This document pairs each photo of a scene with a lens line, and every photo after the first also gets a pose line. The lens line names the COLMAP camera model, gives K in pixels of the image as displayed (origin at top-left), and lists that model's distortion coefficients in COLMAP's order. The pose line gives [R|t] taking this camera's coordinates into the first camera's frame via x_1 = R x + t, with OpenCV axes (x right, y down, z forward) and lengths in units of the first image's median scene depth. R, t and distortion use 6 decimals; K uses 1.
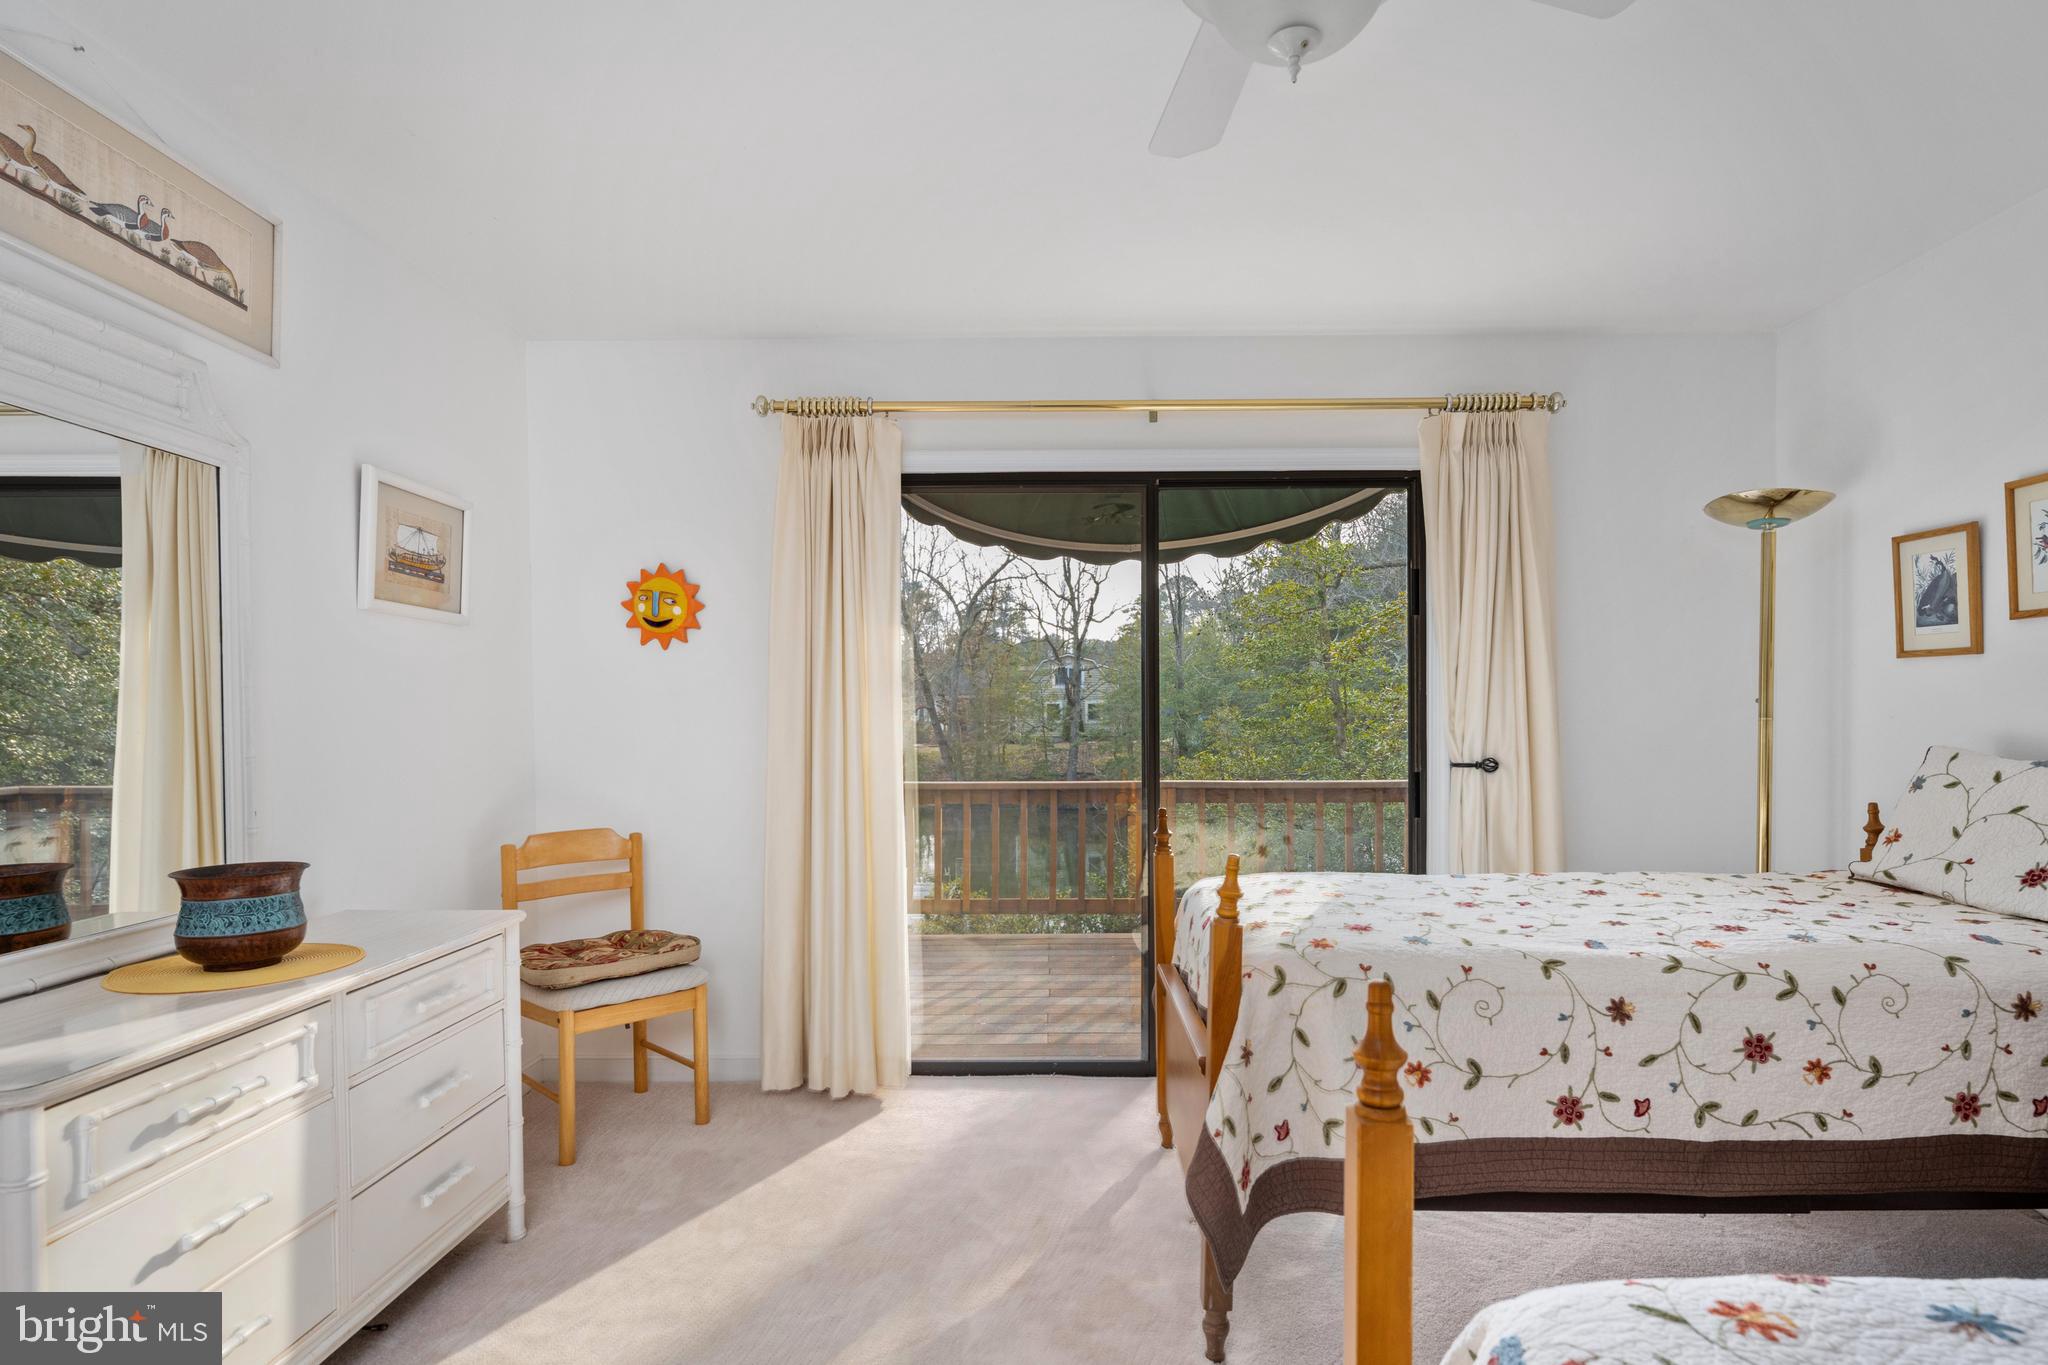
lens RADIAL K [[1077.5, 0, 1028.1], [0, 1077.5, 732.1], [0, 0, 1]] dist [0.002605, 0.000312]
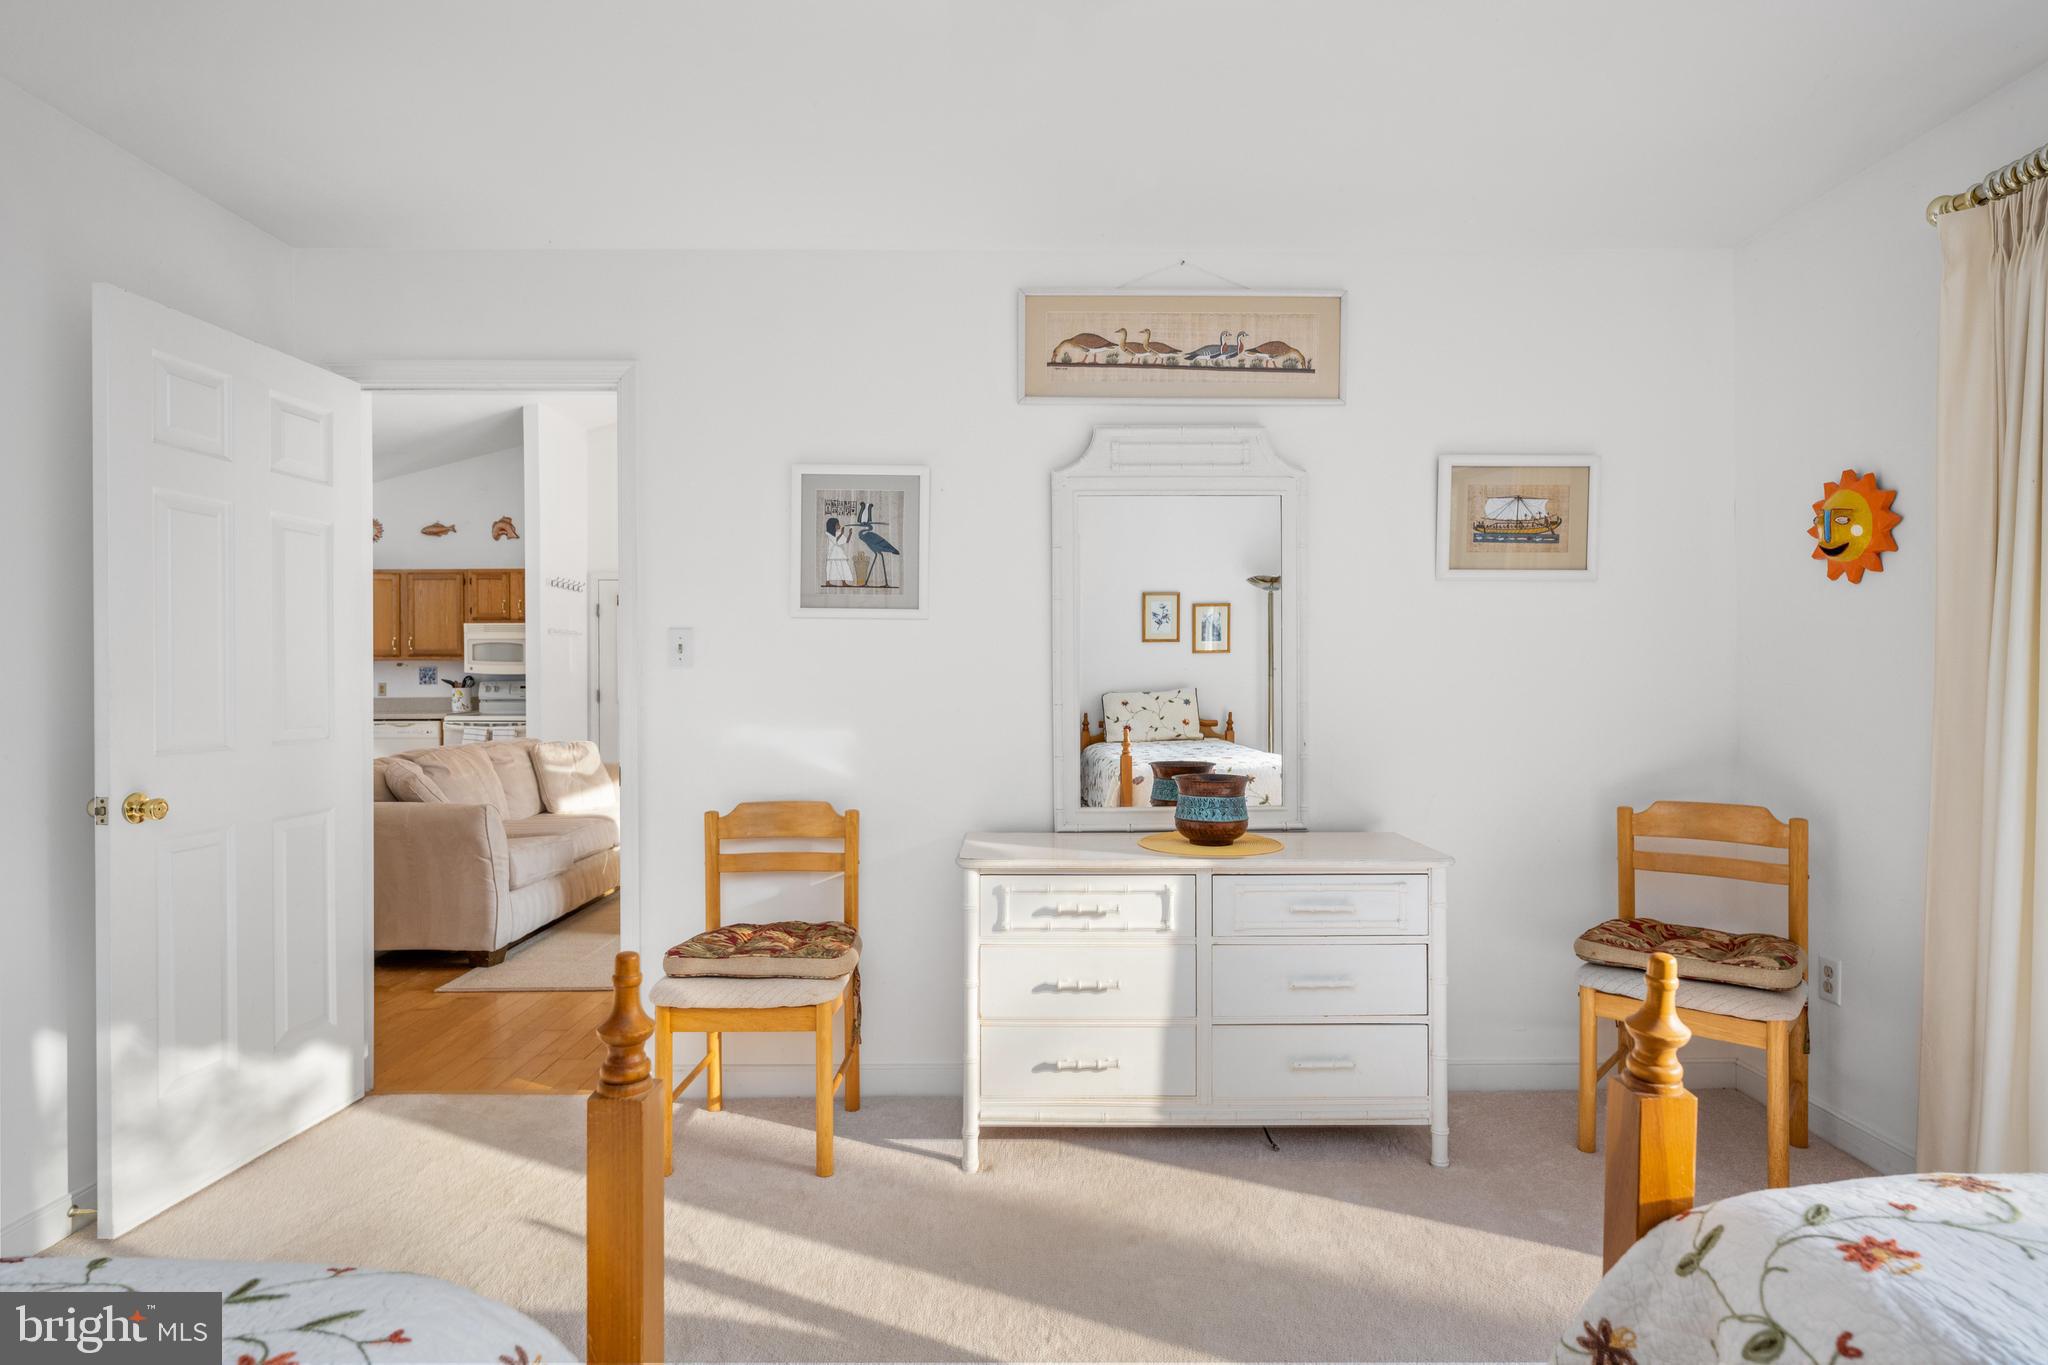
lens RADIAL K [[1041.2, 0, 1024.0], [0, 1041.2, 682.5], [0, 0, 1]] dist [-0.001623, -0.000440]
pose [[0.029271, 0.012428, -0.999494, 0.585971], [-0.011506, 0.999861, 0.012096, -0.013922], [0.999505, 0.011146, 0.029410, 0.613378]]
